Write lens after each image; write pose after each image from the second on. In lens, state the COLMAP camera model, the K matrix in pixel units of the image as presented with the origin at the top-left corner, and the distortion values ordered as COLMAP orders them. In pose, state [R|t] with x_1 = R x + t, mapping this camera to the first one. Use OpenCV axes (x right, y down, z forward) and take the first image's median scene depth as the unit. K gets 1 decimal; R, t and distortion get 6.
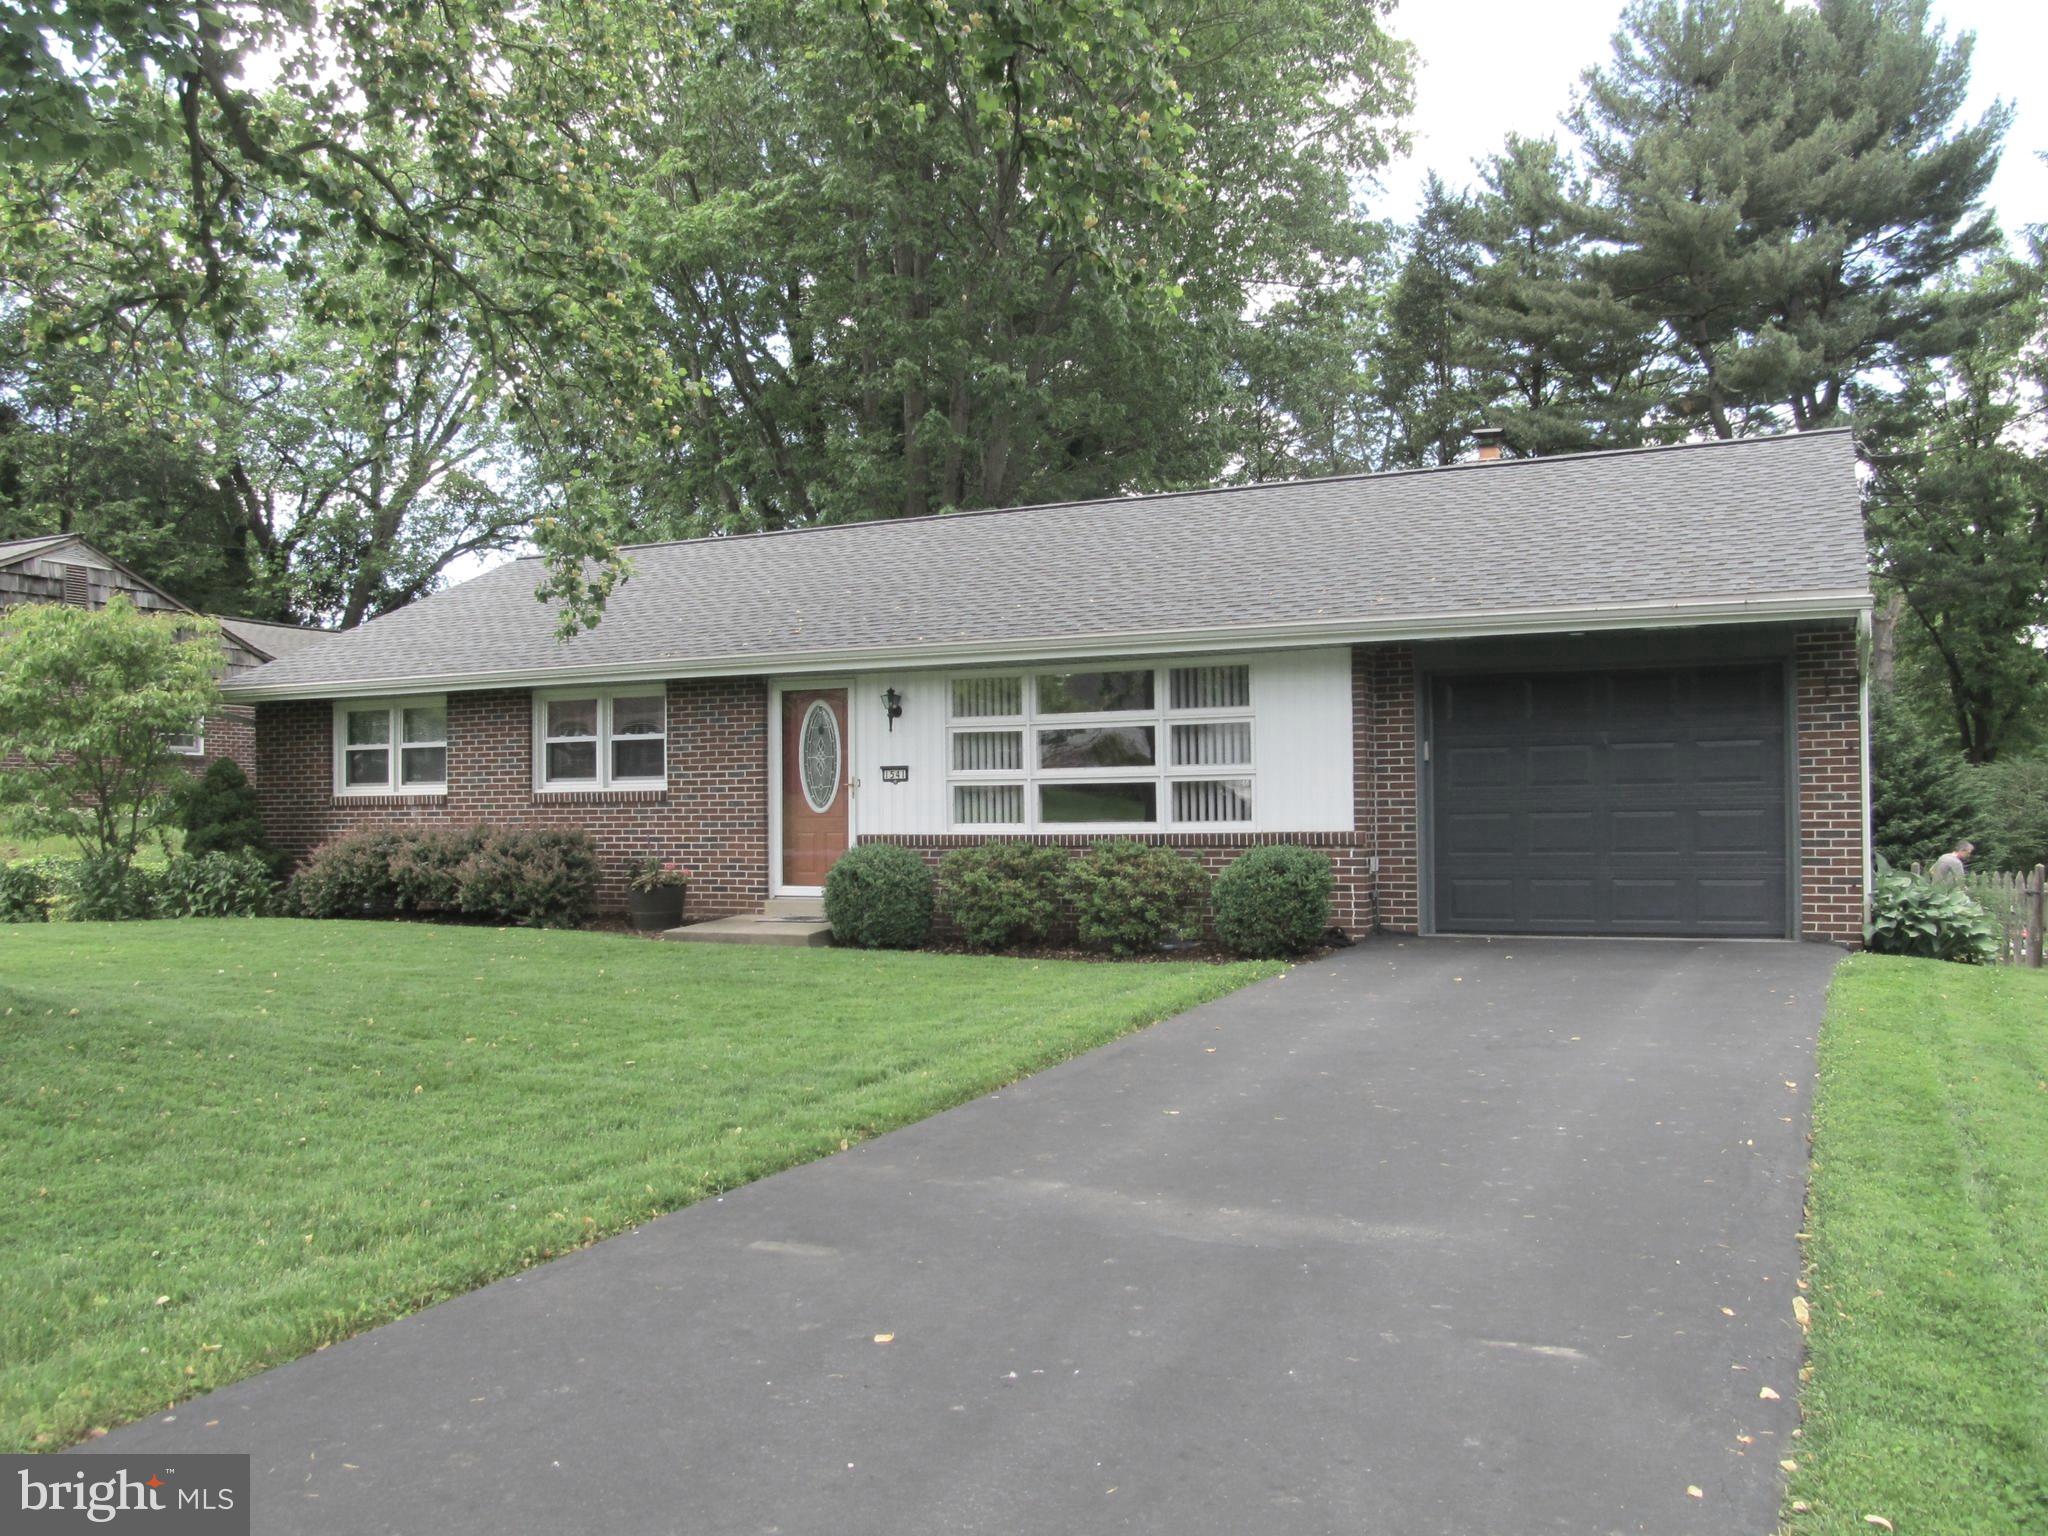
lens RADIAL K [[1686.0, 0, 1024.0], [0, 1686.0, 768.0], [0, 0, 1]] dist [-0.029446, -0.005870]
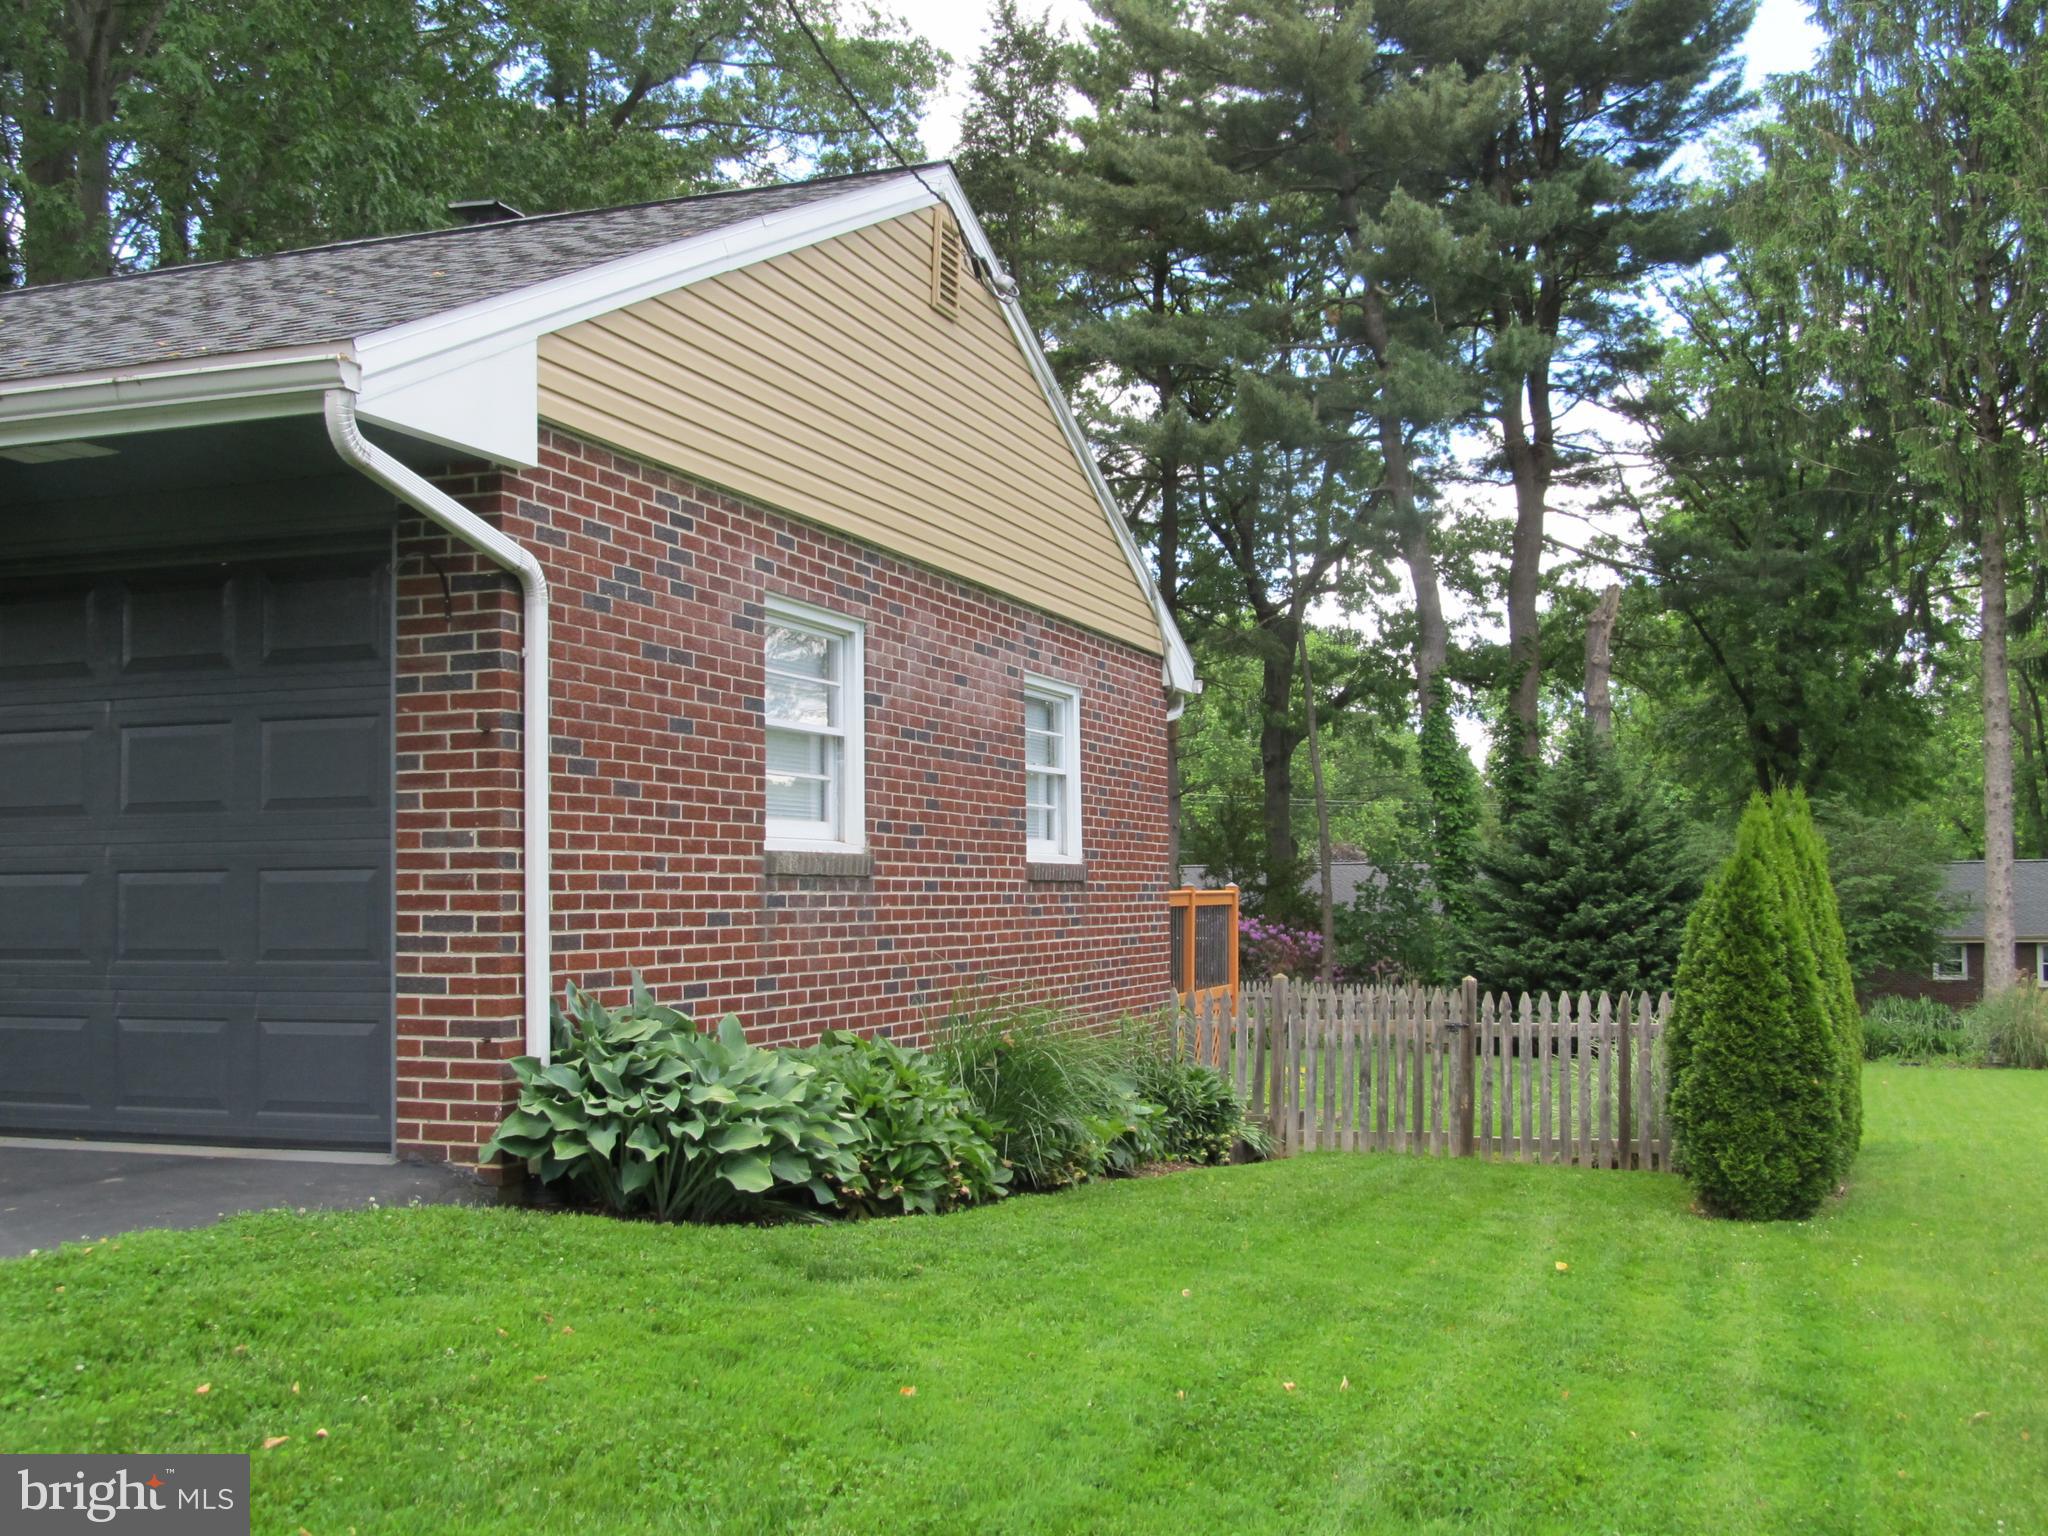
lens RADIAL K [[2167.8, 0, 1024.0], [0, 2167.8, 768.0], [0, 0, 1]] dist [-0.076214, 0.009068]
pose [[0.993322, 0.009179, 0.115012, 0.425254], [-0.005443, 0.999449, -0.032755, 0.012000], [-0.115249, 0.031910, 0.992824, 0.305513]]
